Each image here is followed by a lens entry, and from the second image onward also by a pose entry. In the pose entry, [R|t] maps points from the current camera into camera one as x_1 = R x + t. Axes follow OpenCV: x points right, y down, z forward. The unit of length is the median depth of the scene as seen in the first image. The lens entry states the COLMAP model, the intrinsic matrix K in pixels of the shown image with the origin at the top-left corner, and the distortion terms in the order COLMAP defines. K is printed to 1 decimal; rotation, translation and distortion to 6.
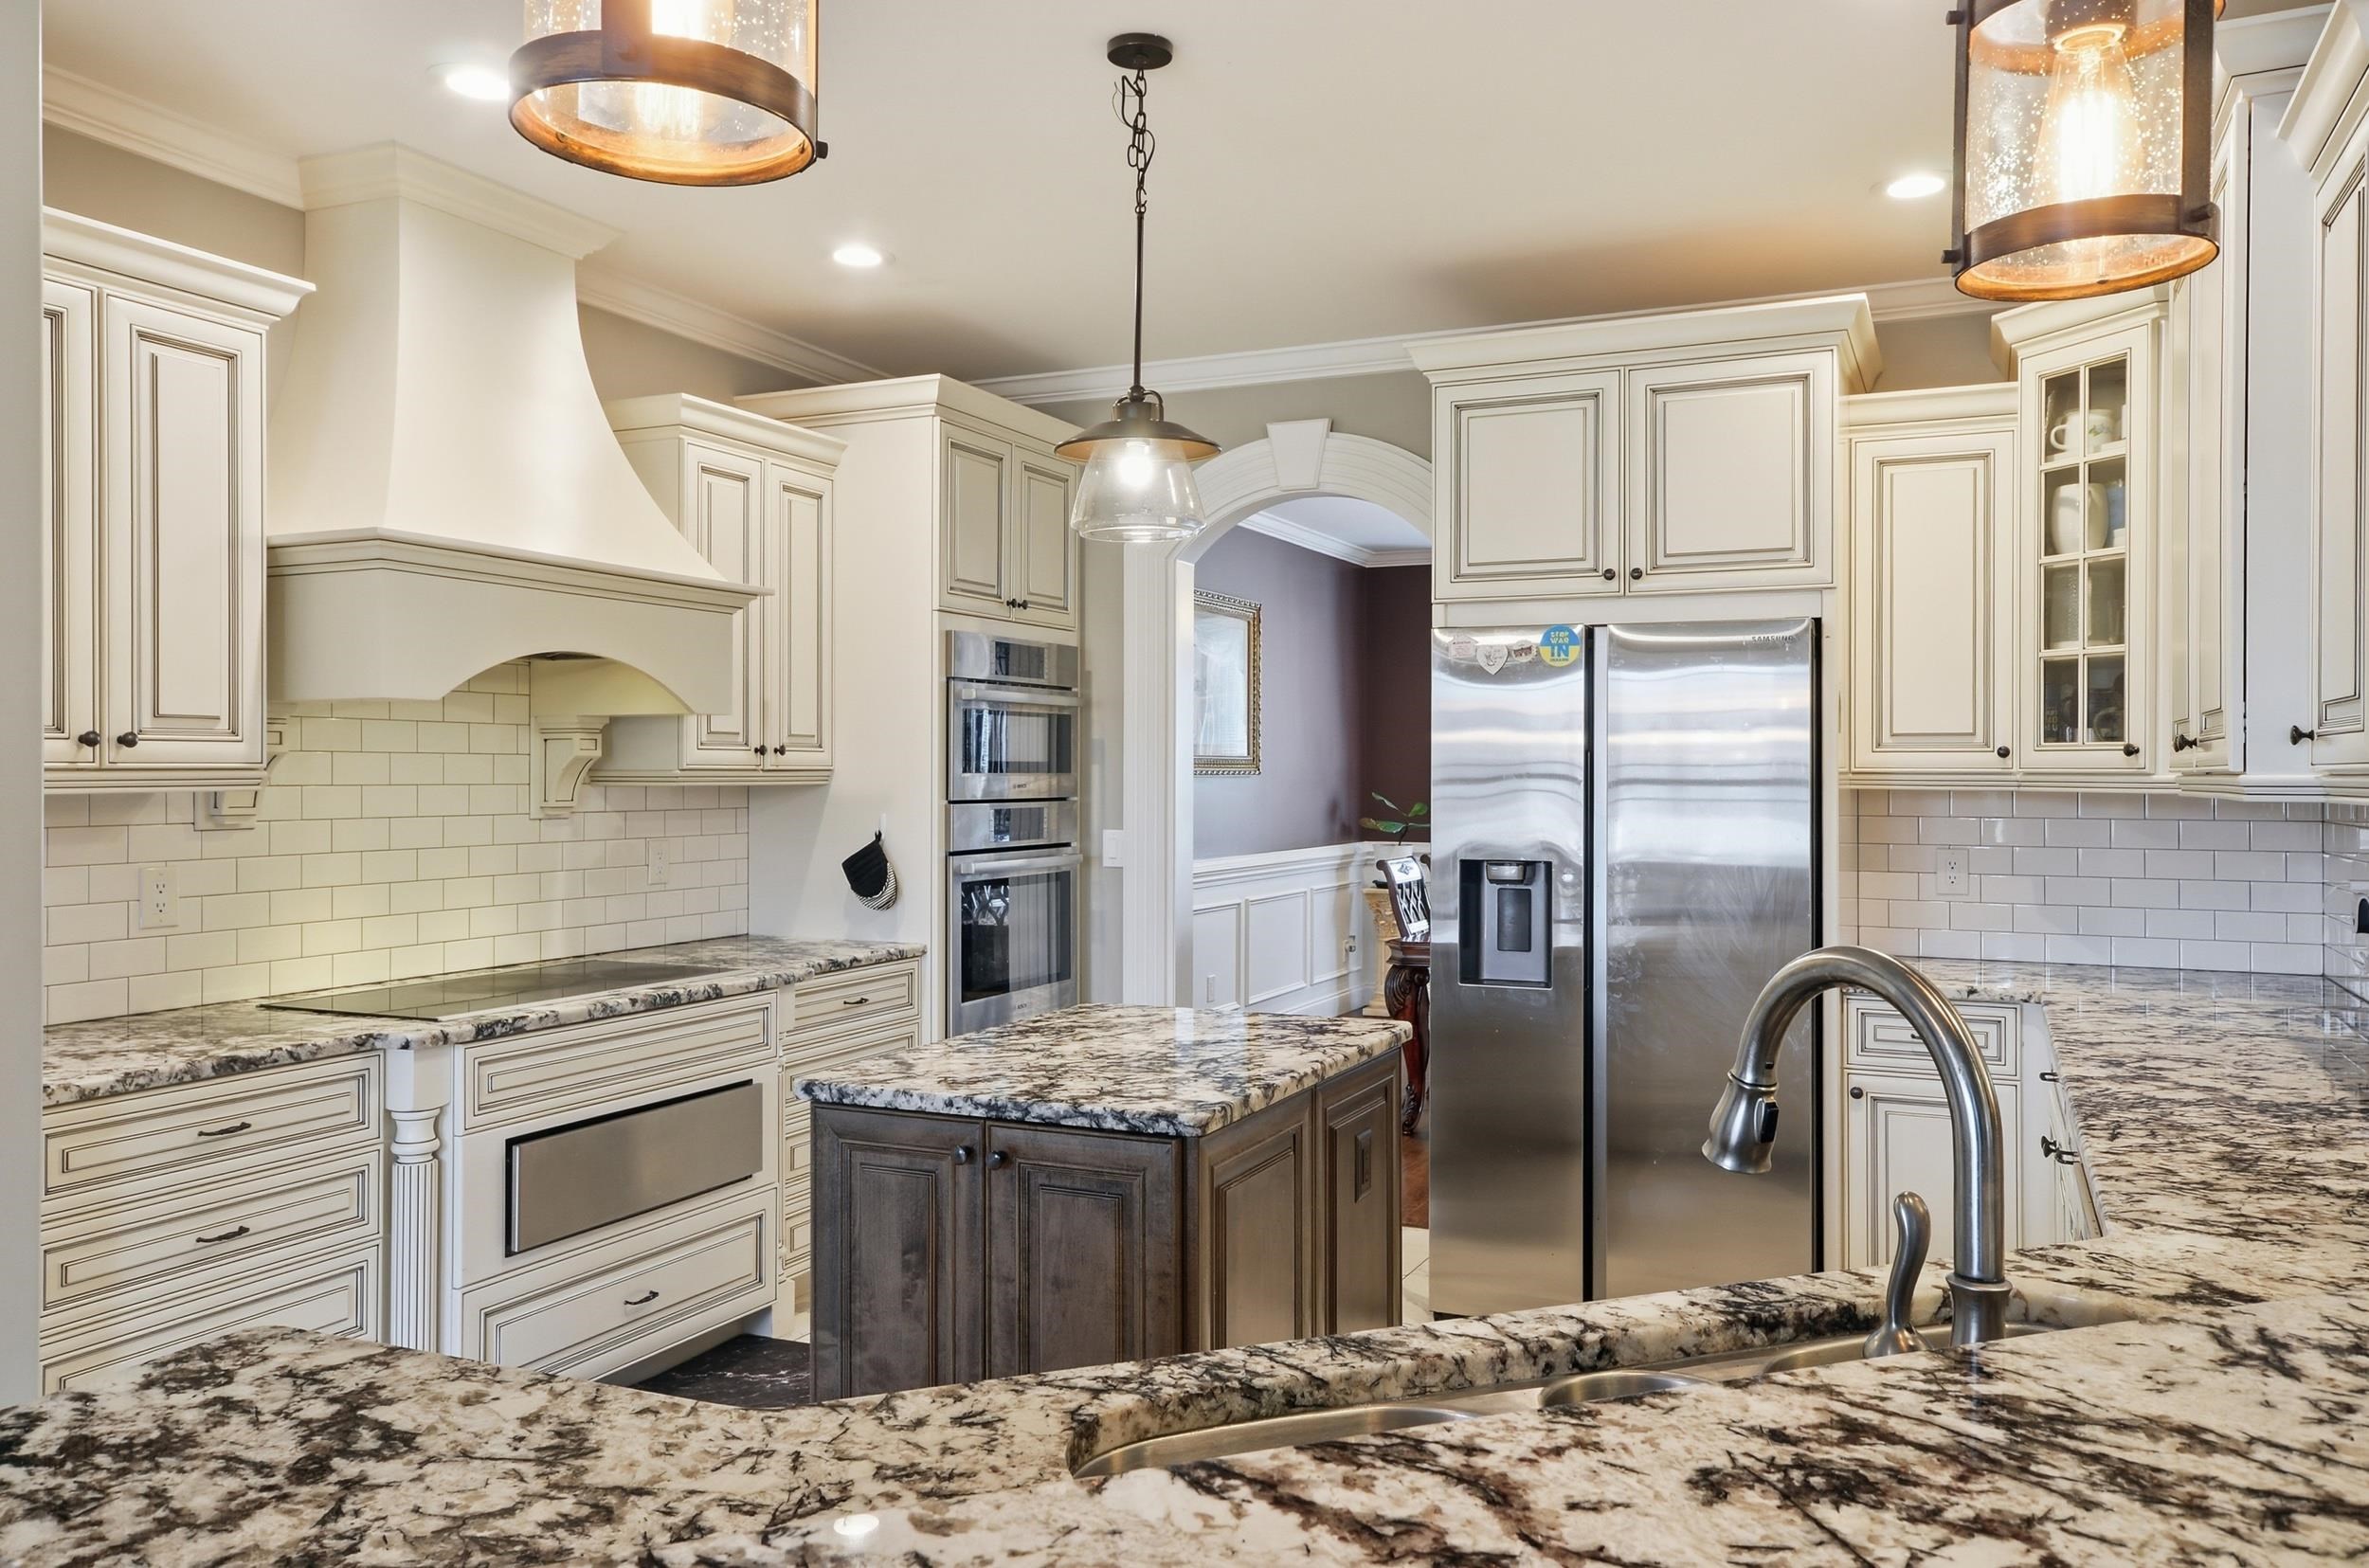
lens RADIAL K [[1677.6, 0, 1189.8], [0, 1677.6, 768.2], [0, 0, 1]] dist [0.021415, 0.002757]
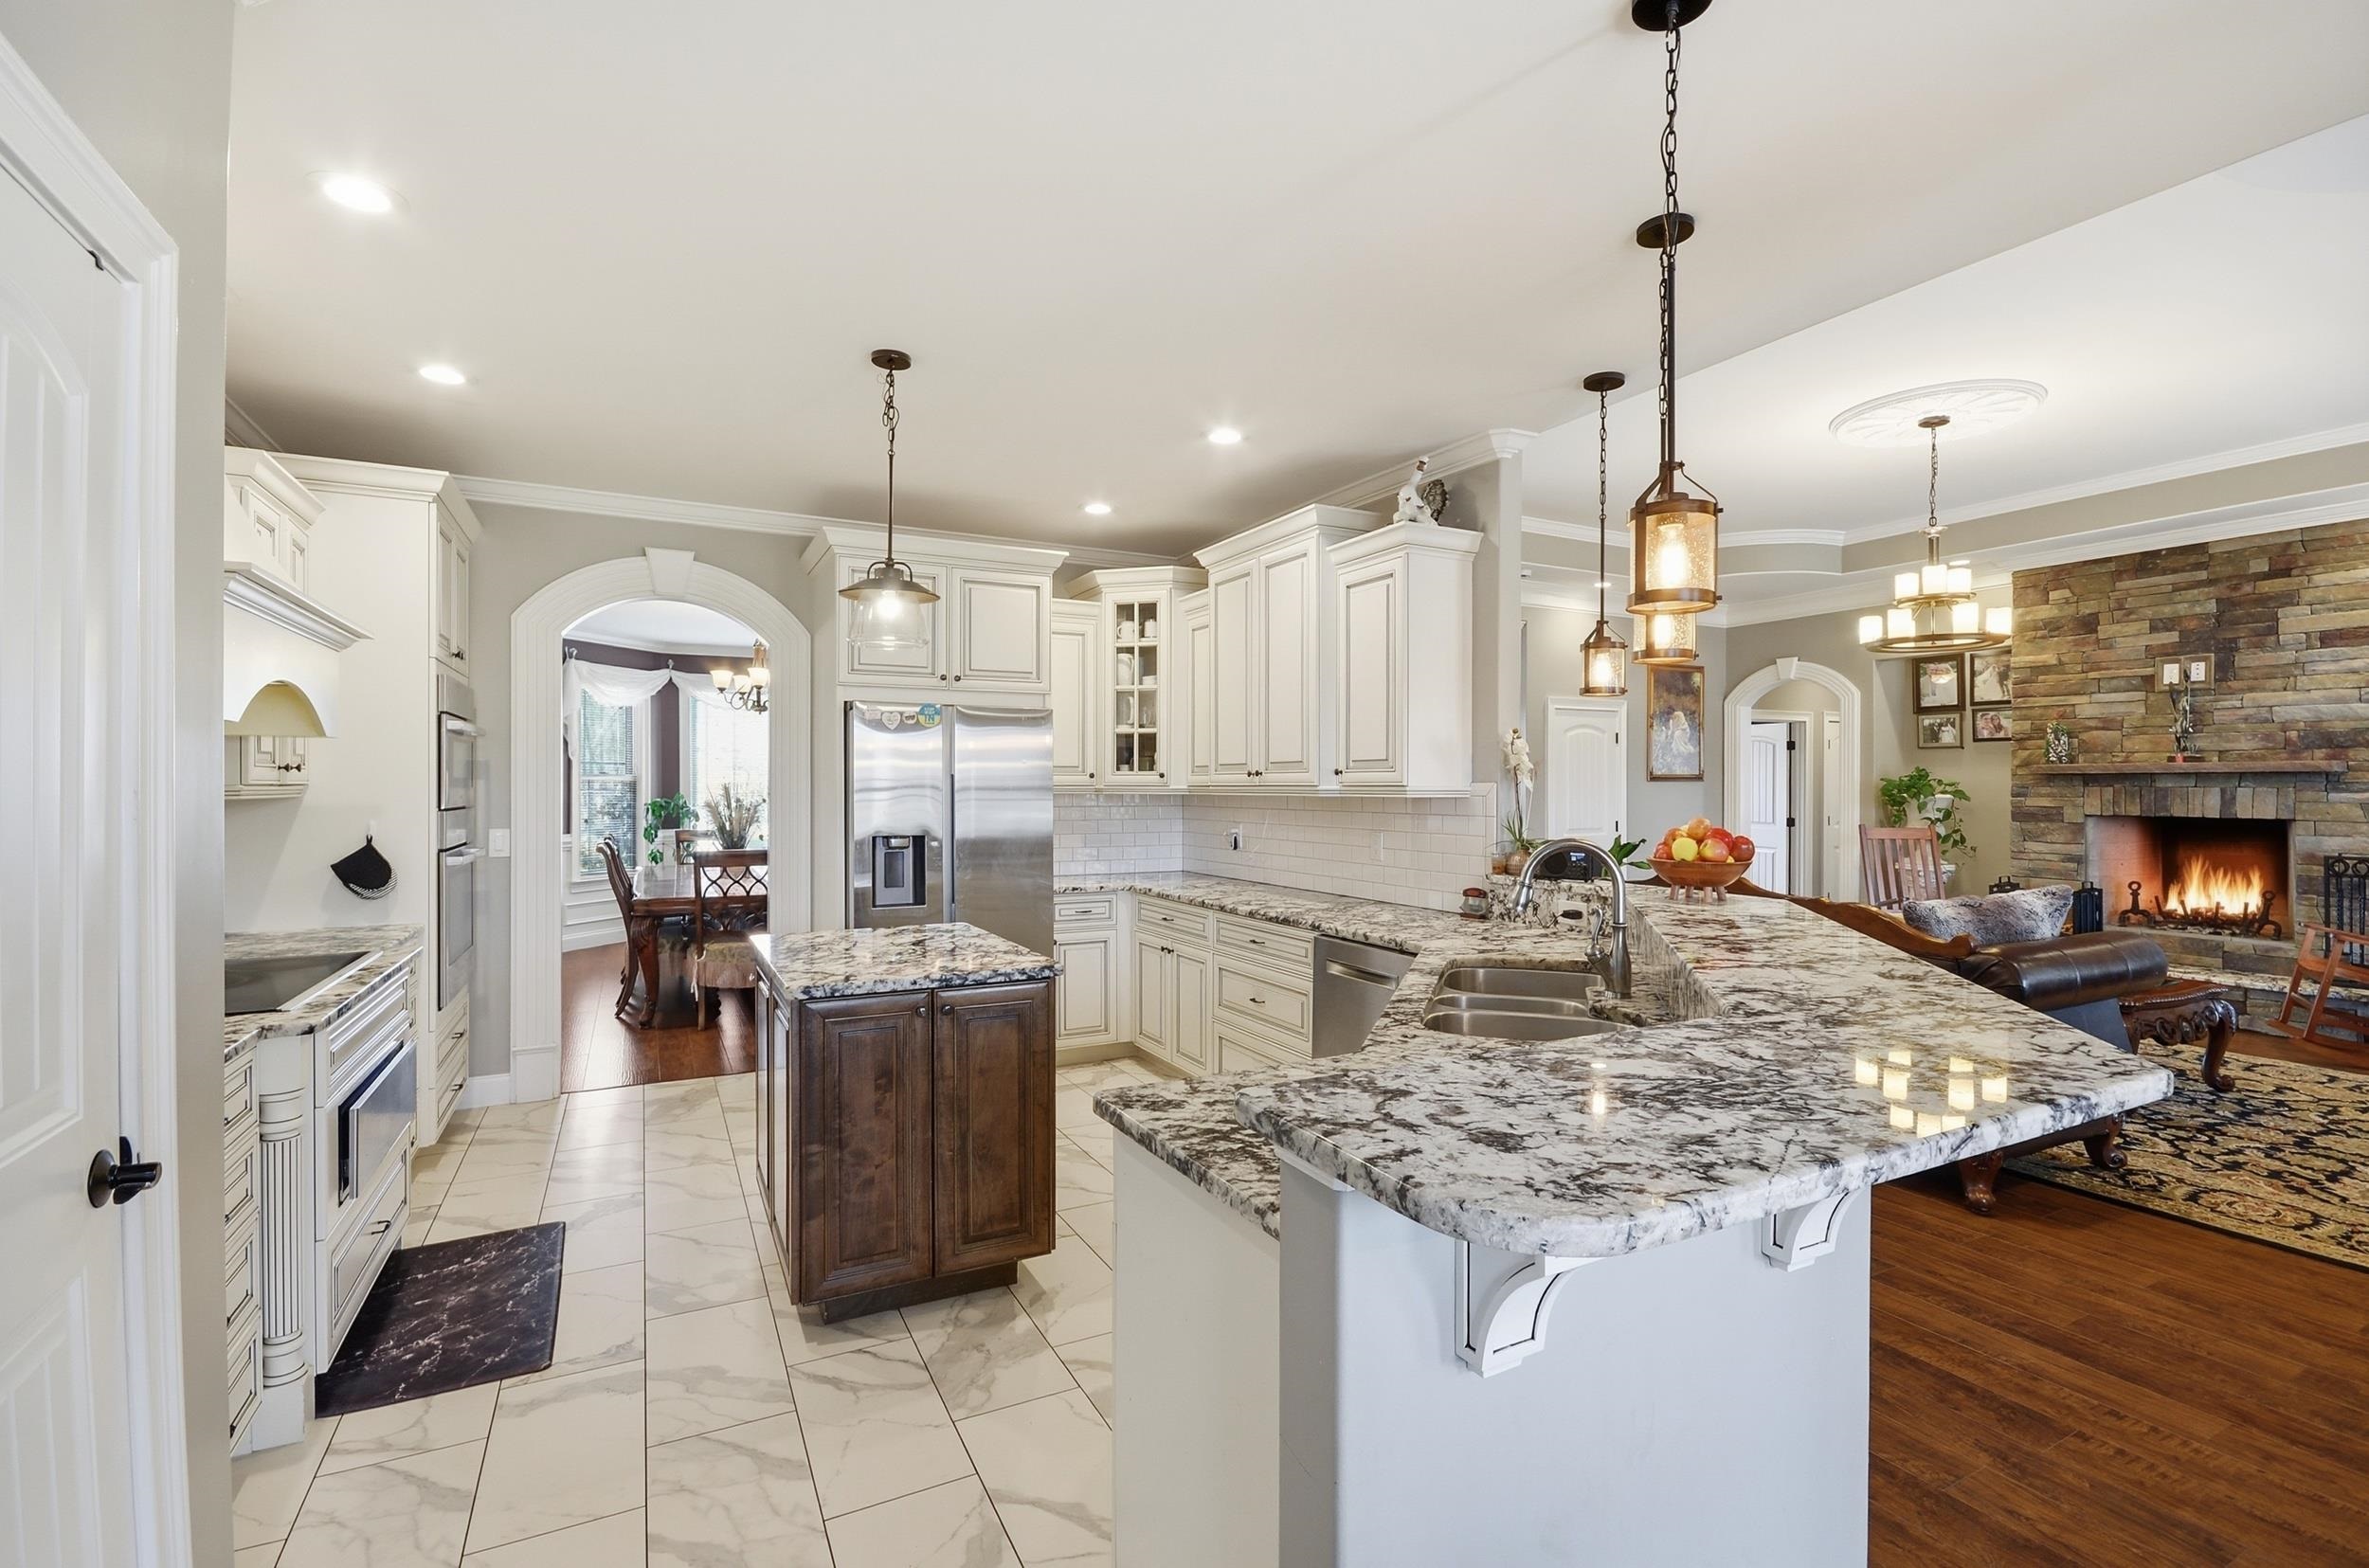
lens RADIAL K [[1055.7, 0, 1184.5], [0, 1055.7, 784.0], [0, 0, 1]] dist [0.000720, -0.010769]
pose [[0.622582, -0.001355, 0.782553, -0.524475], [0.000129, 0.999999, 0.001629, -0.000774], [-0.782554, -0.000913, 0.622582, 0.085021]]
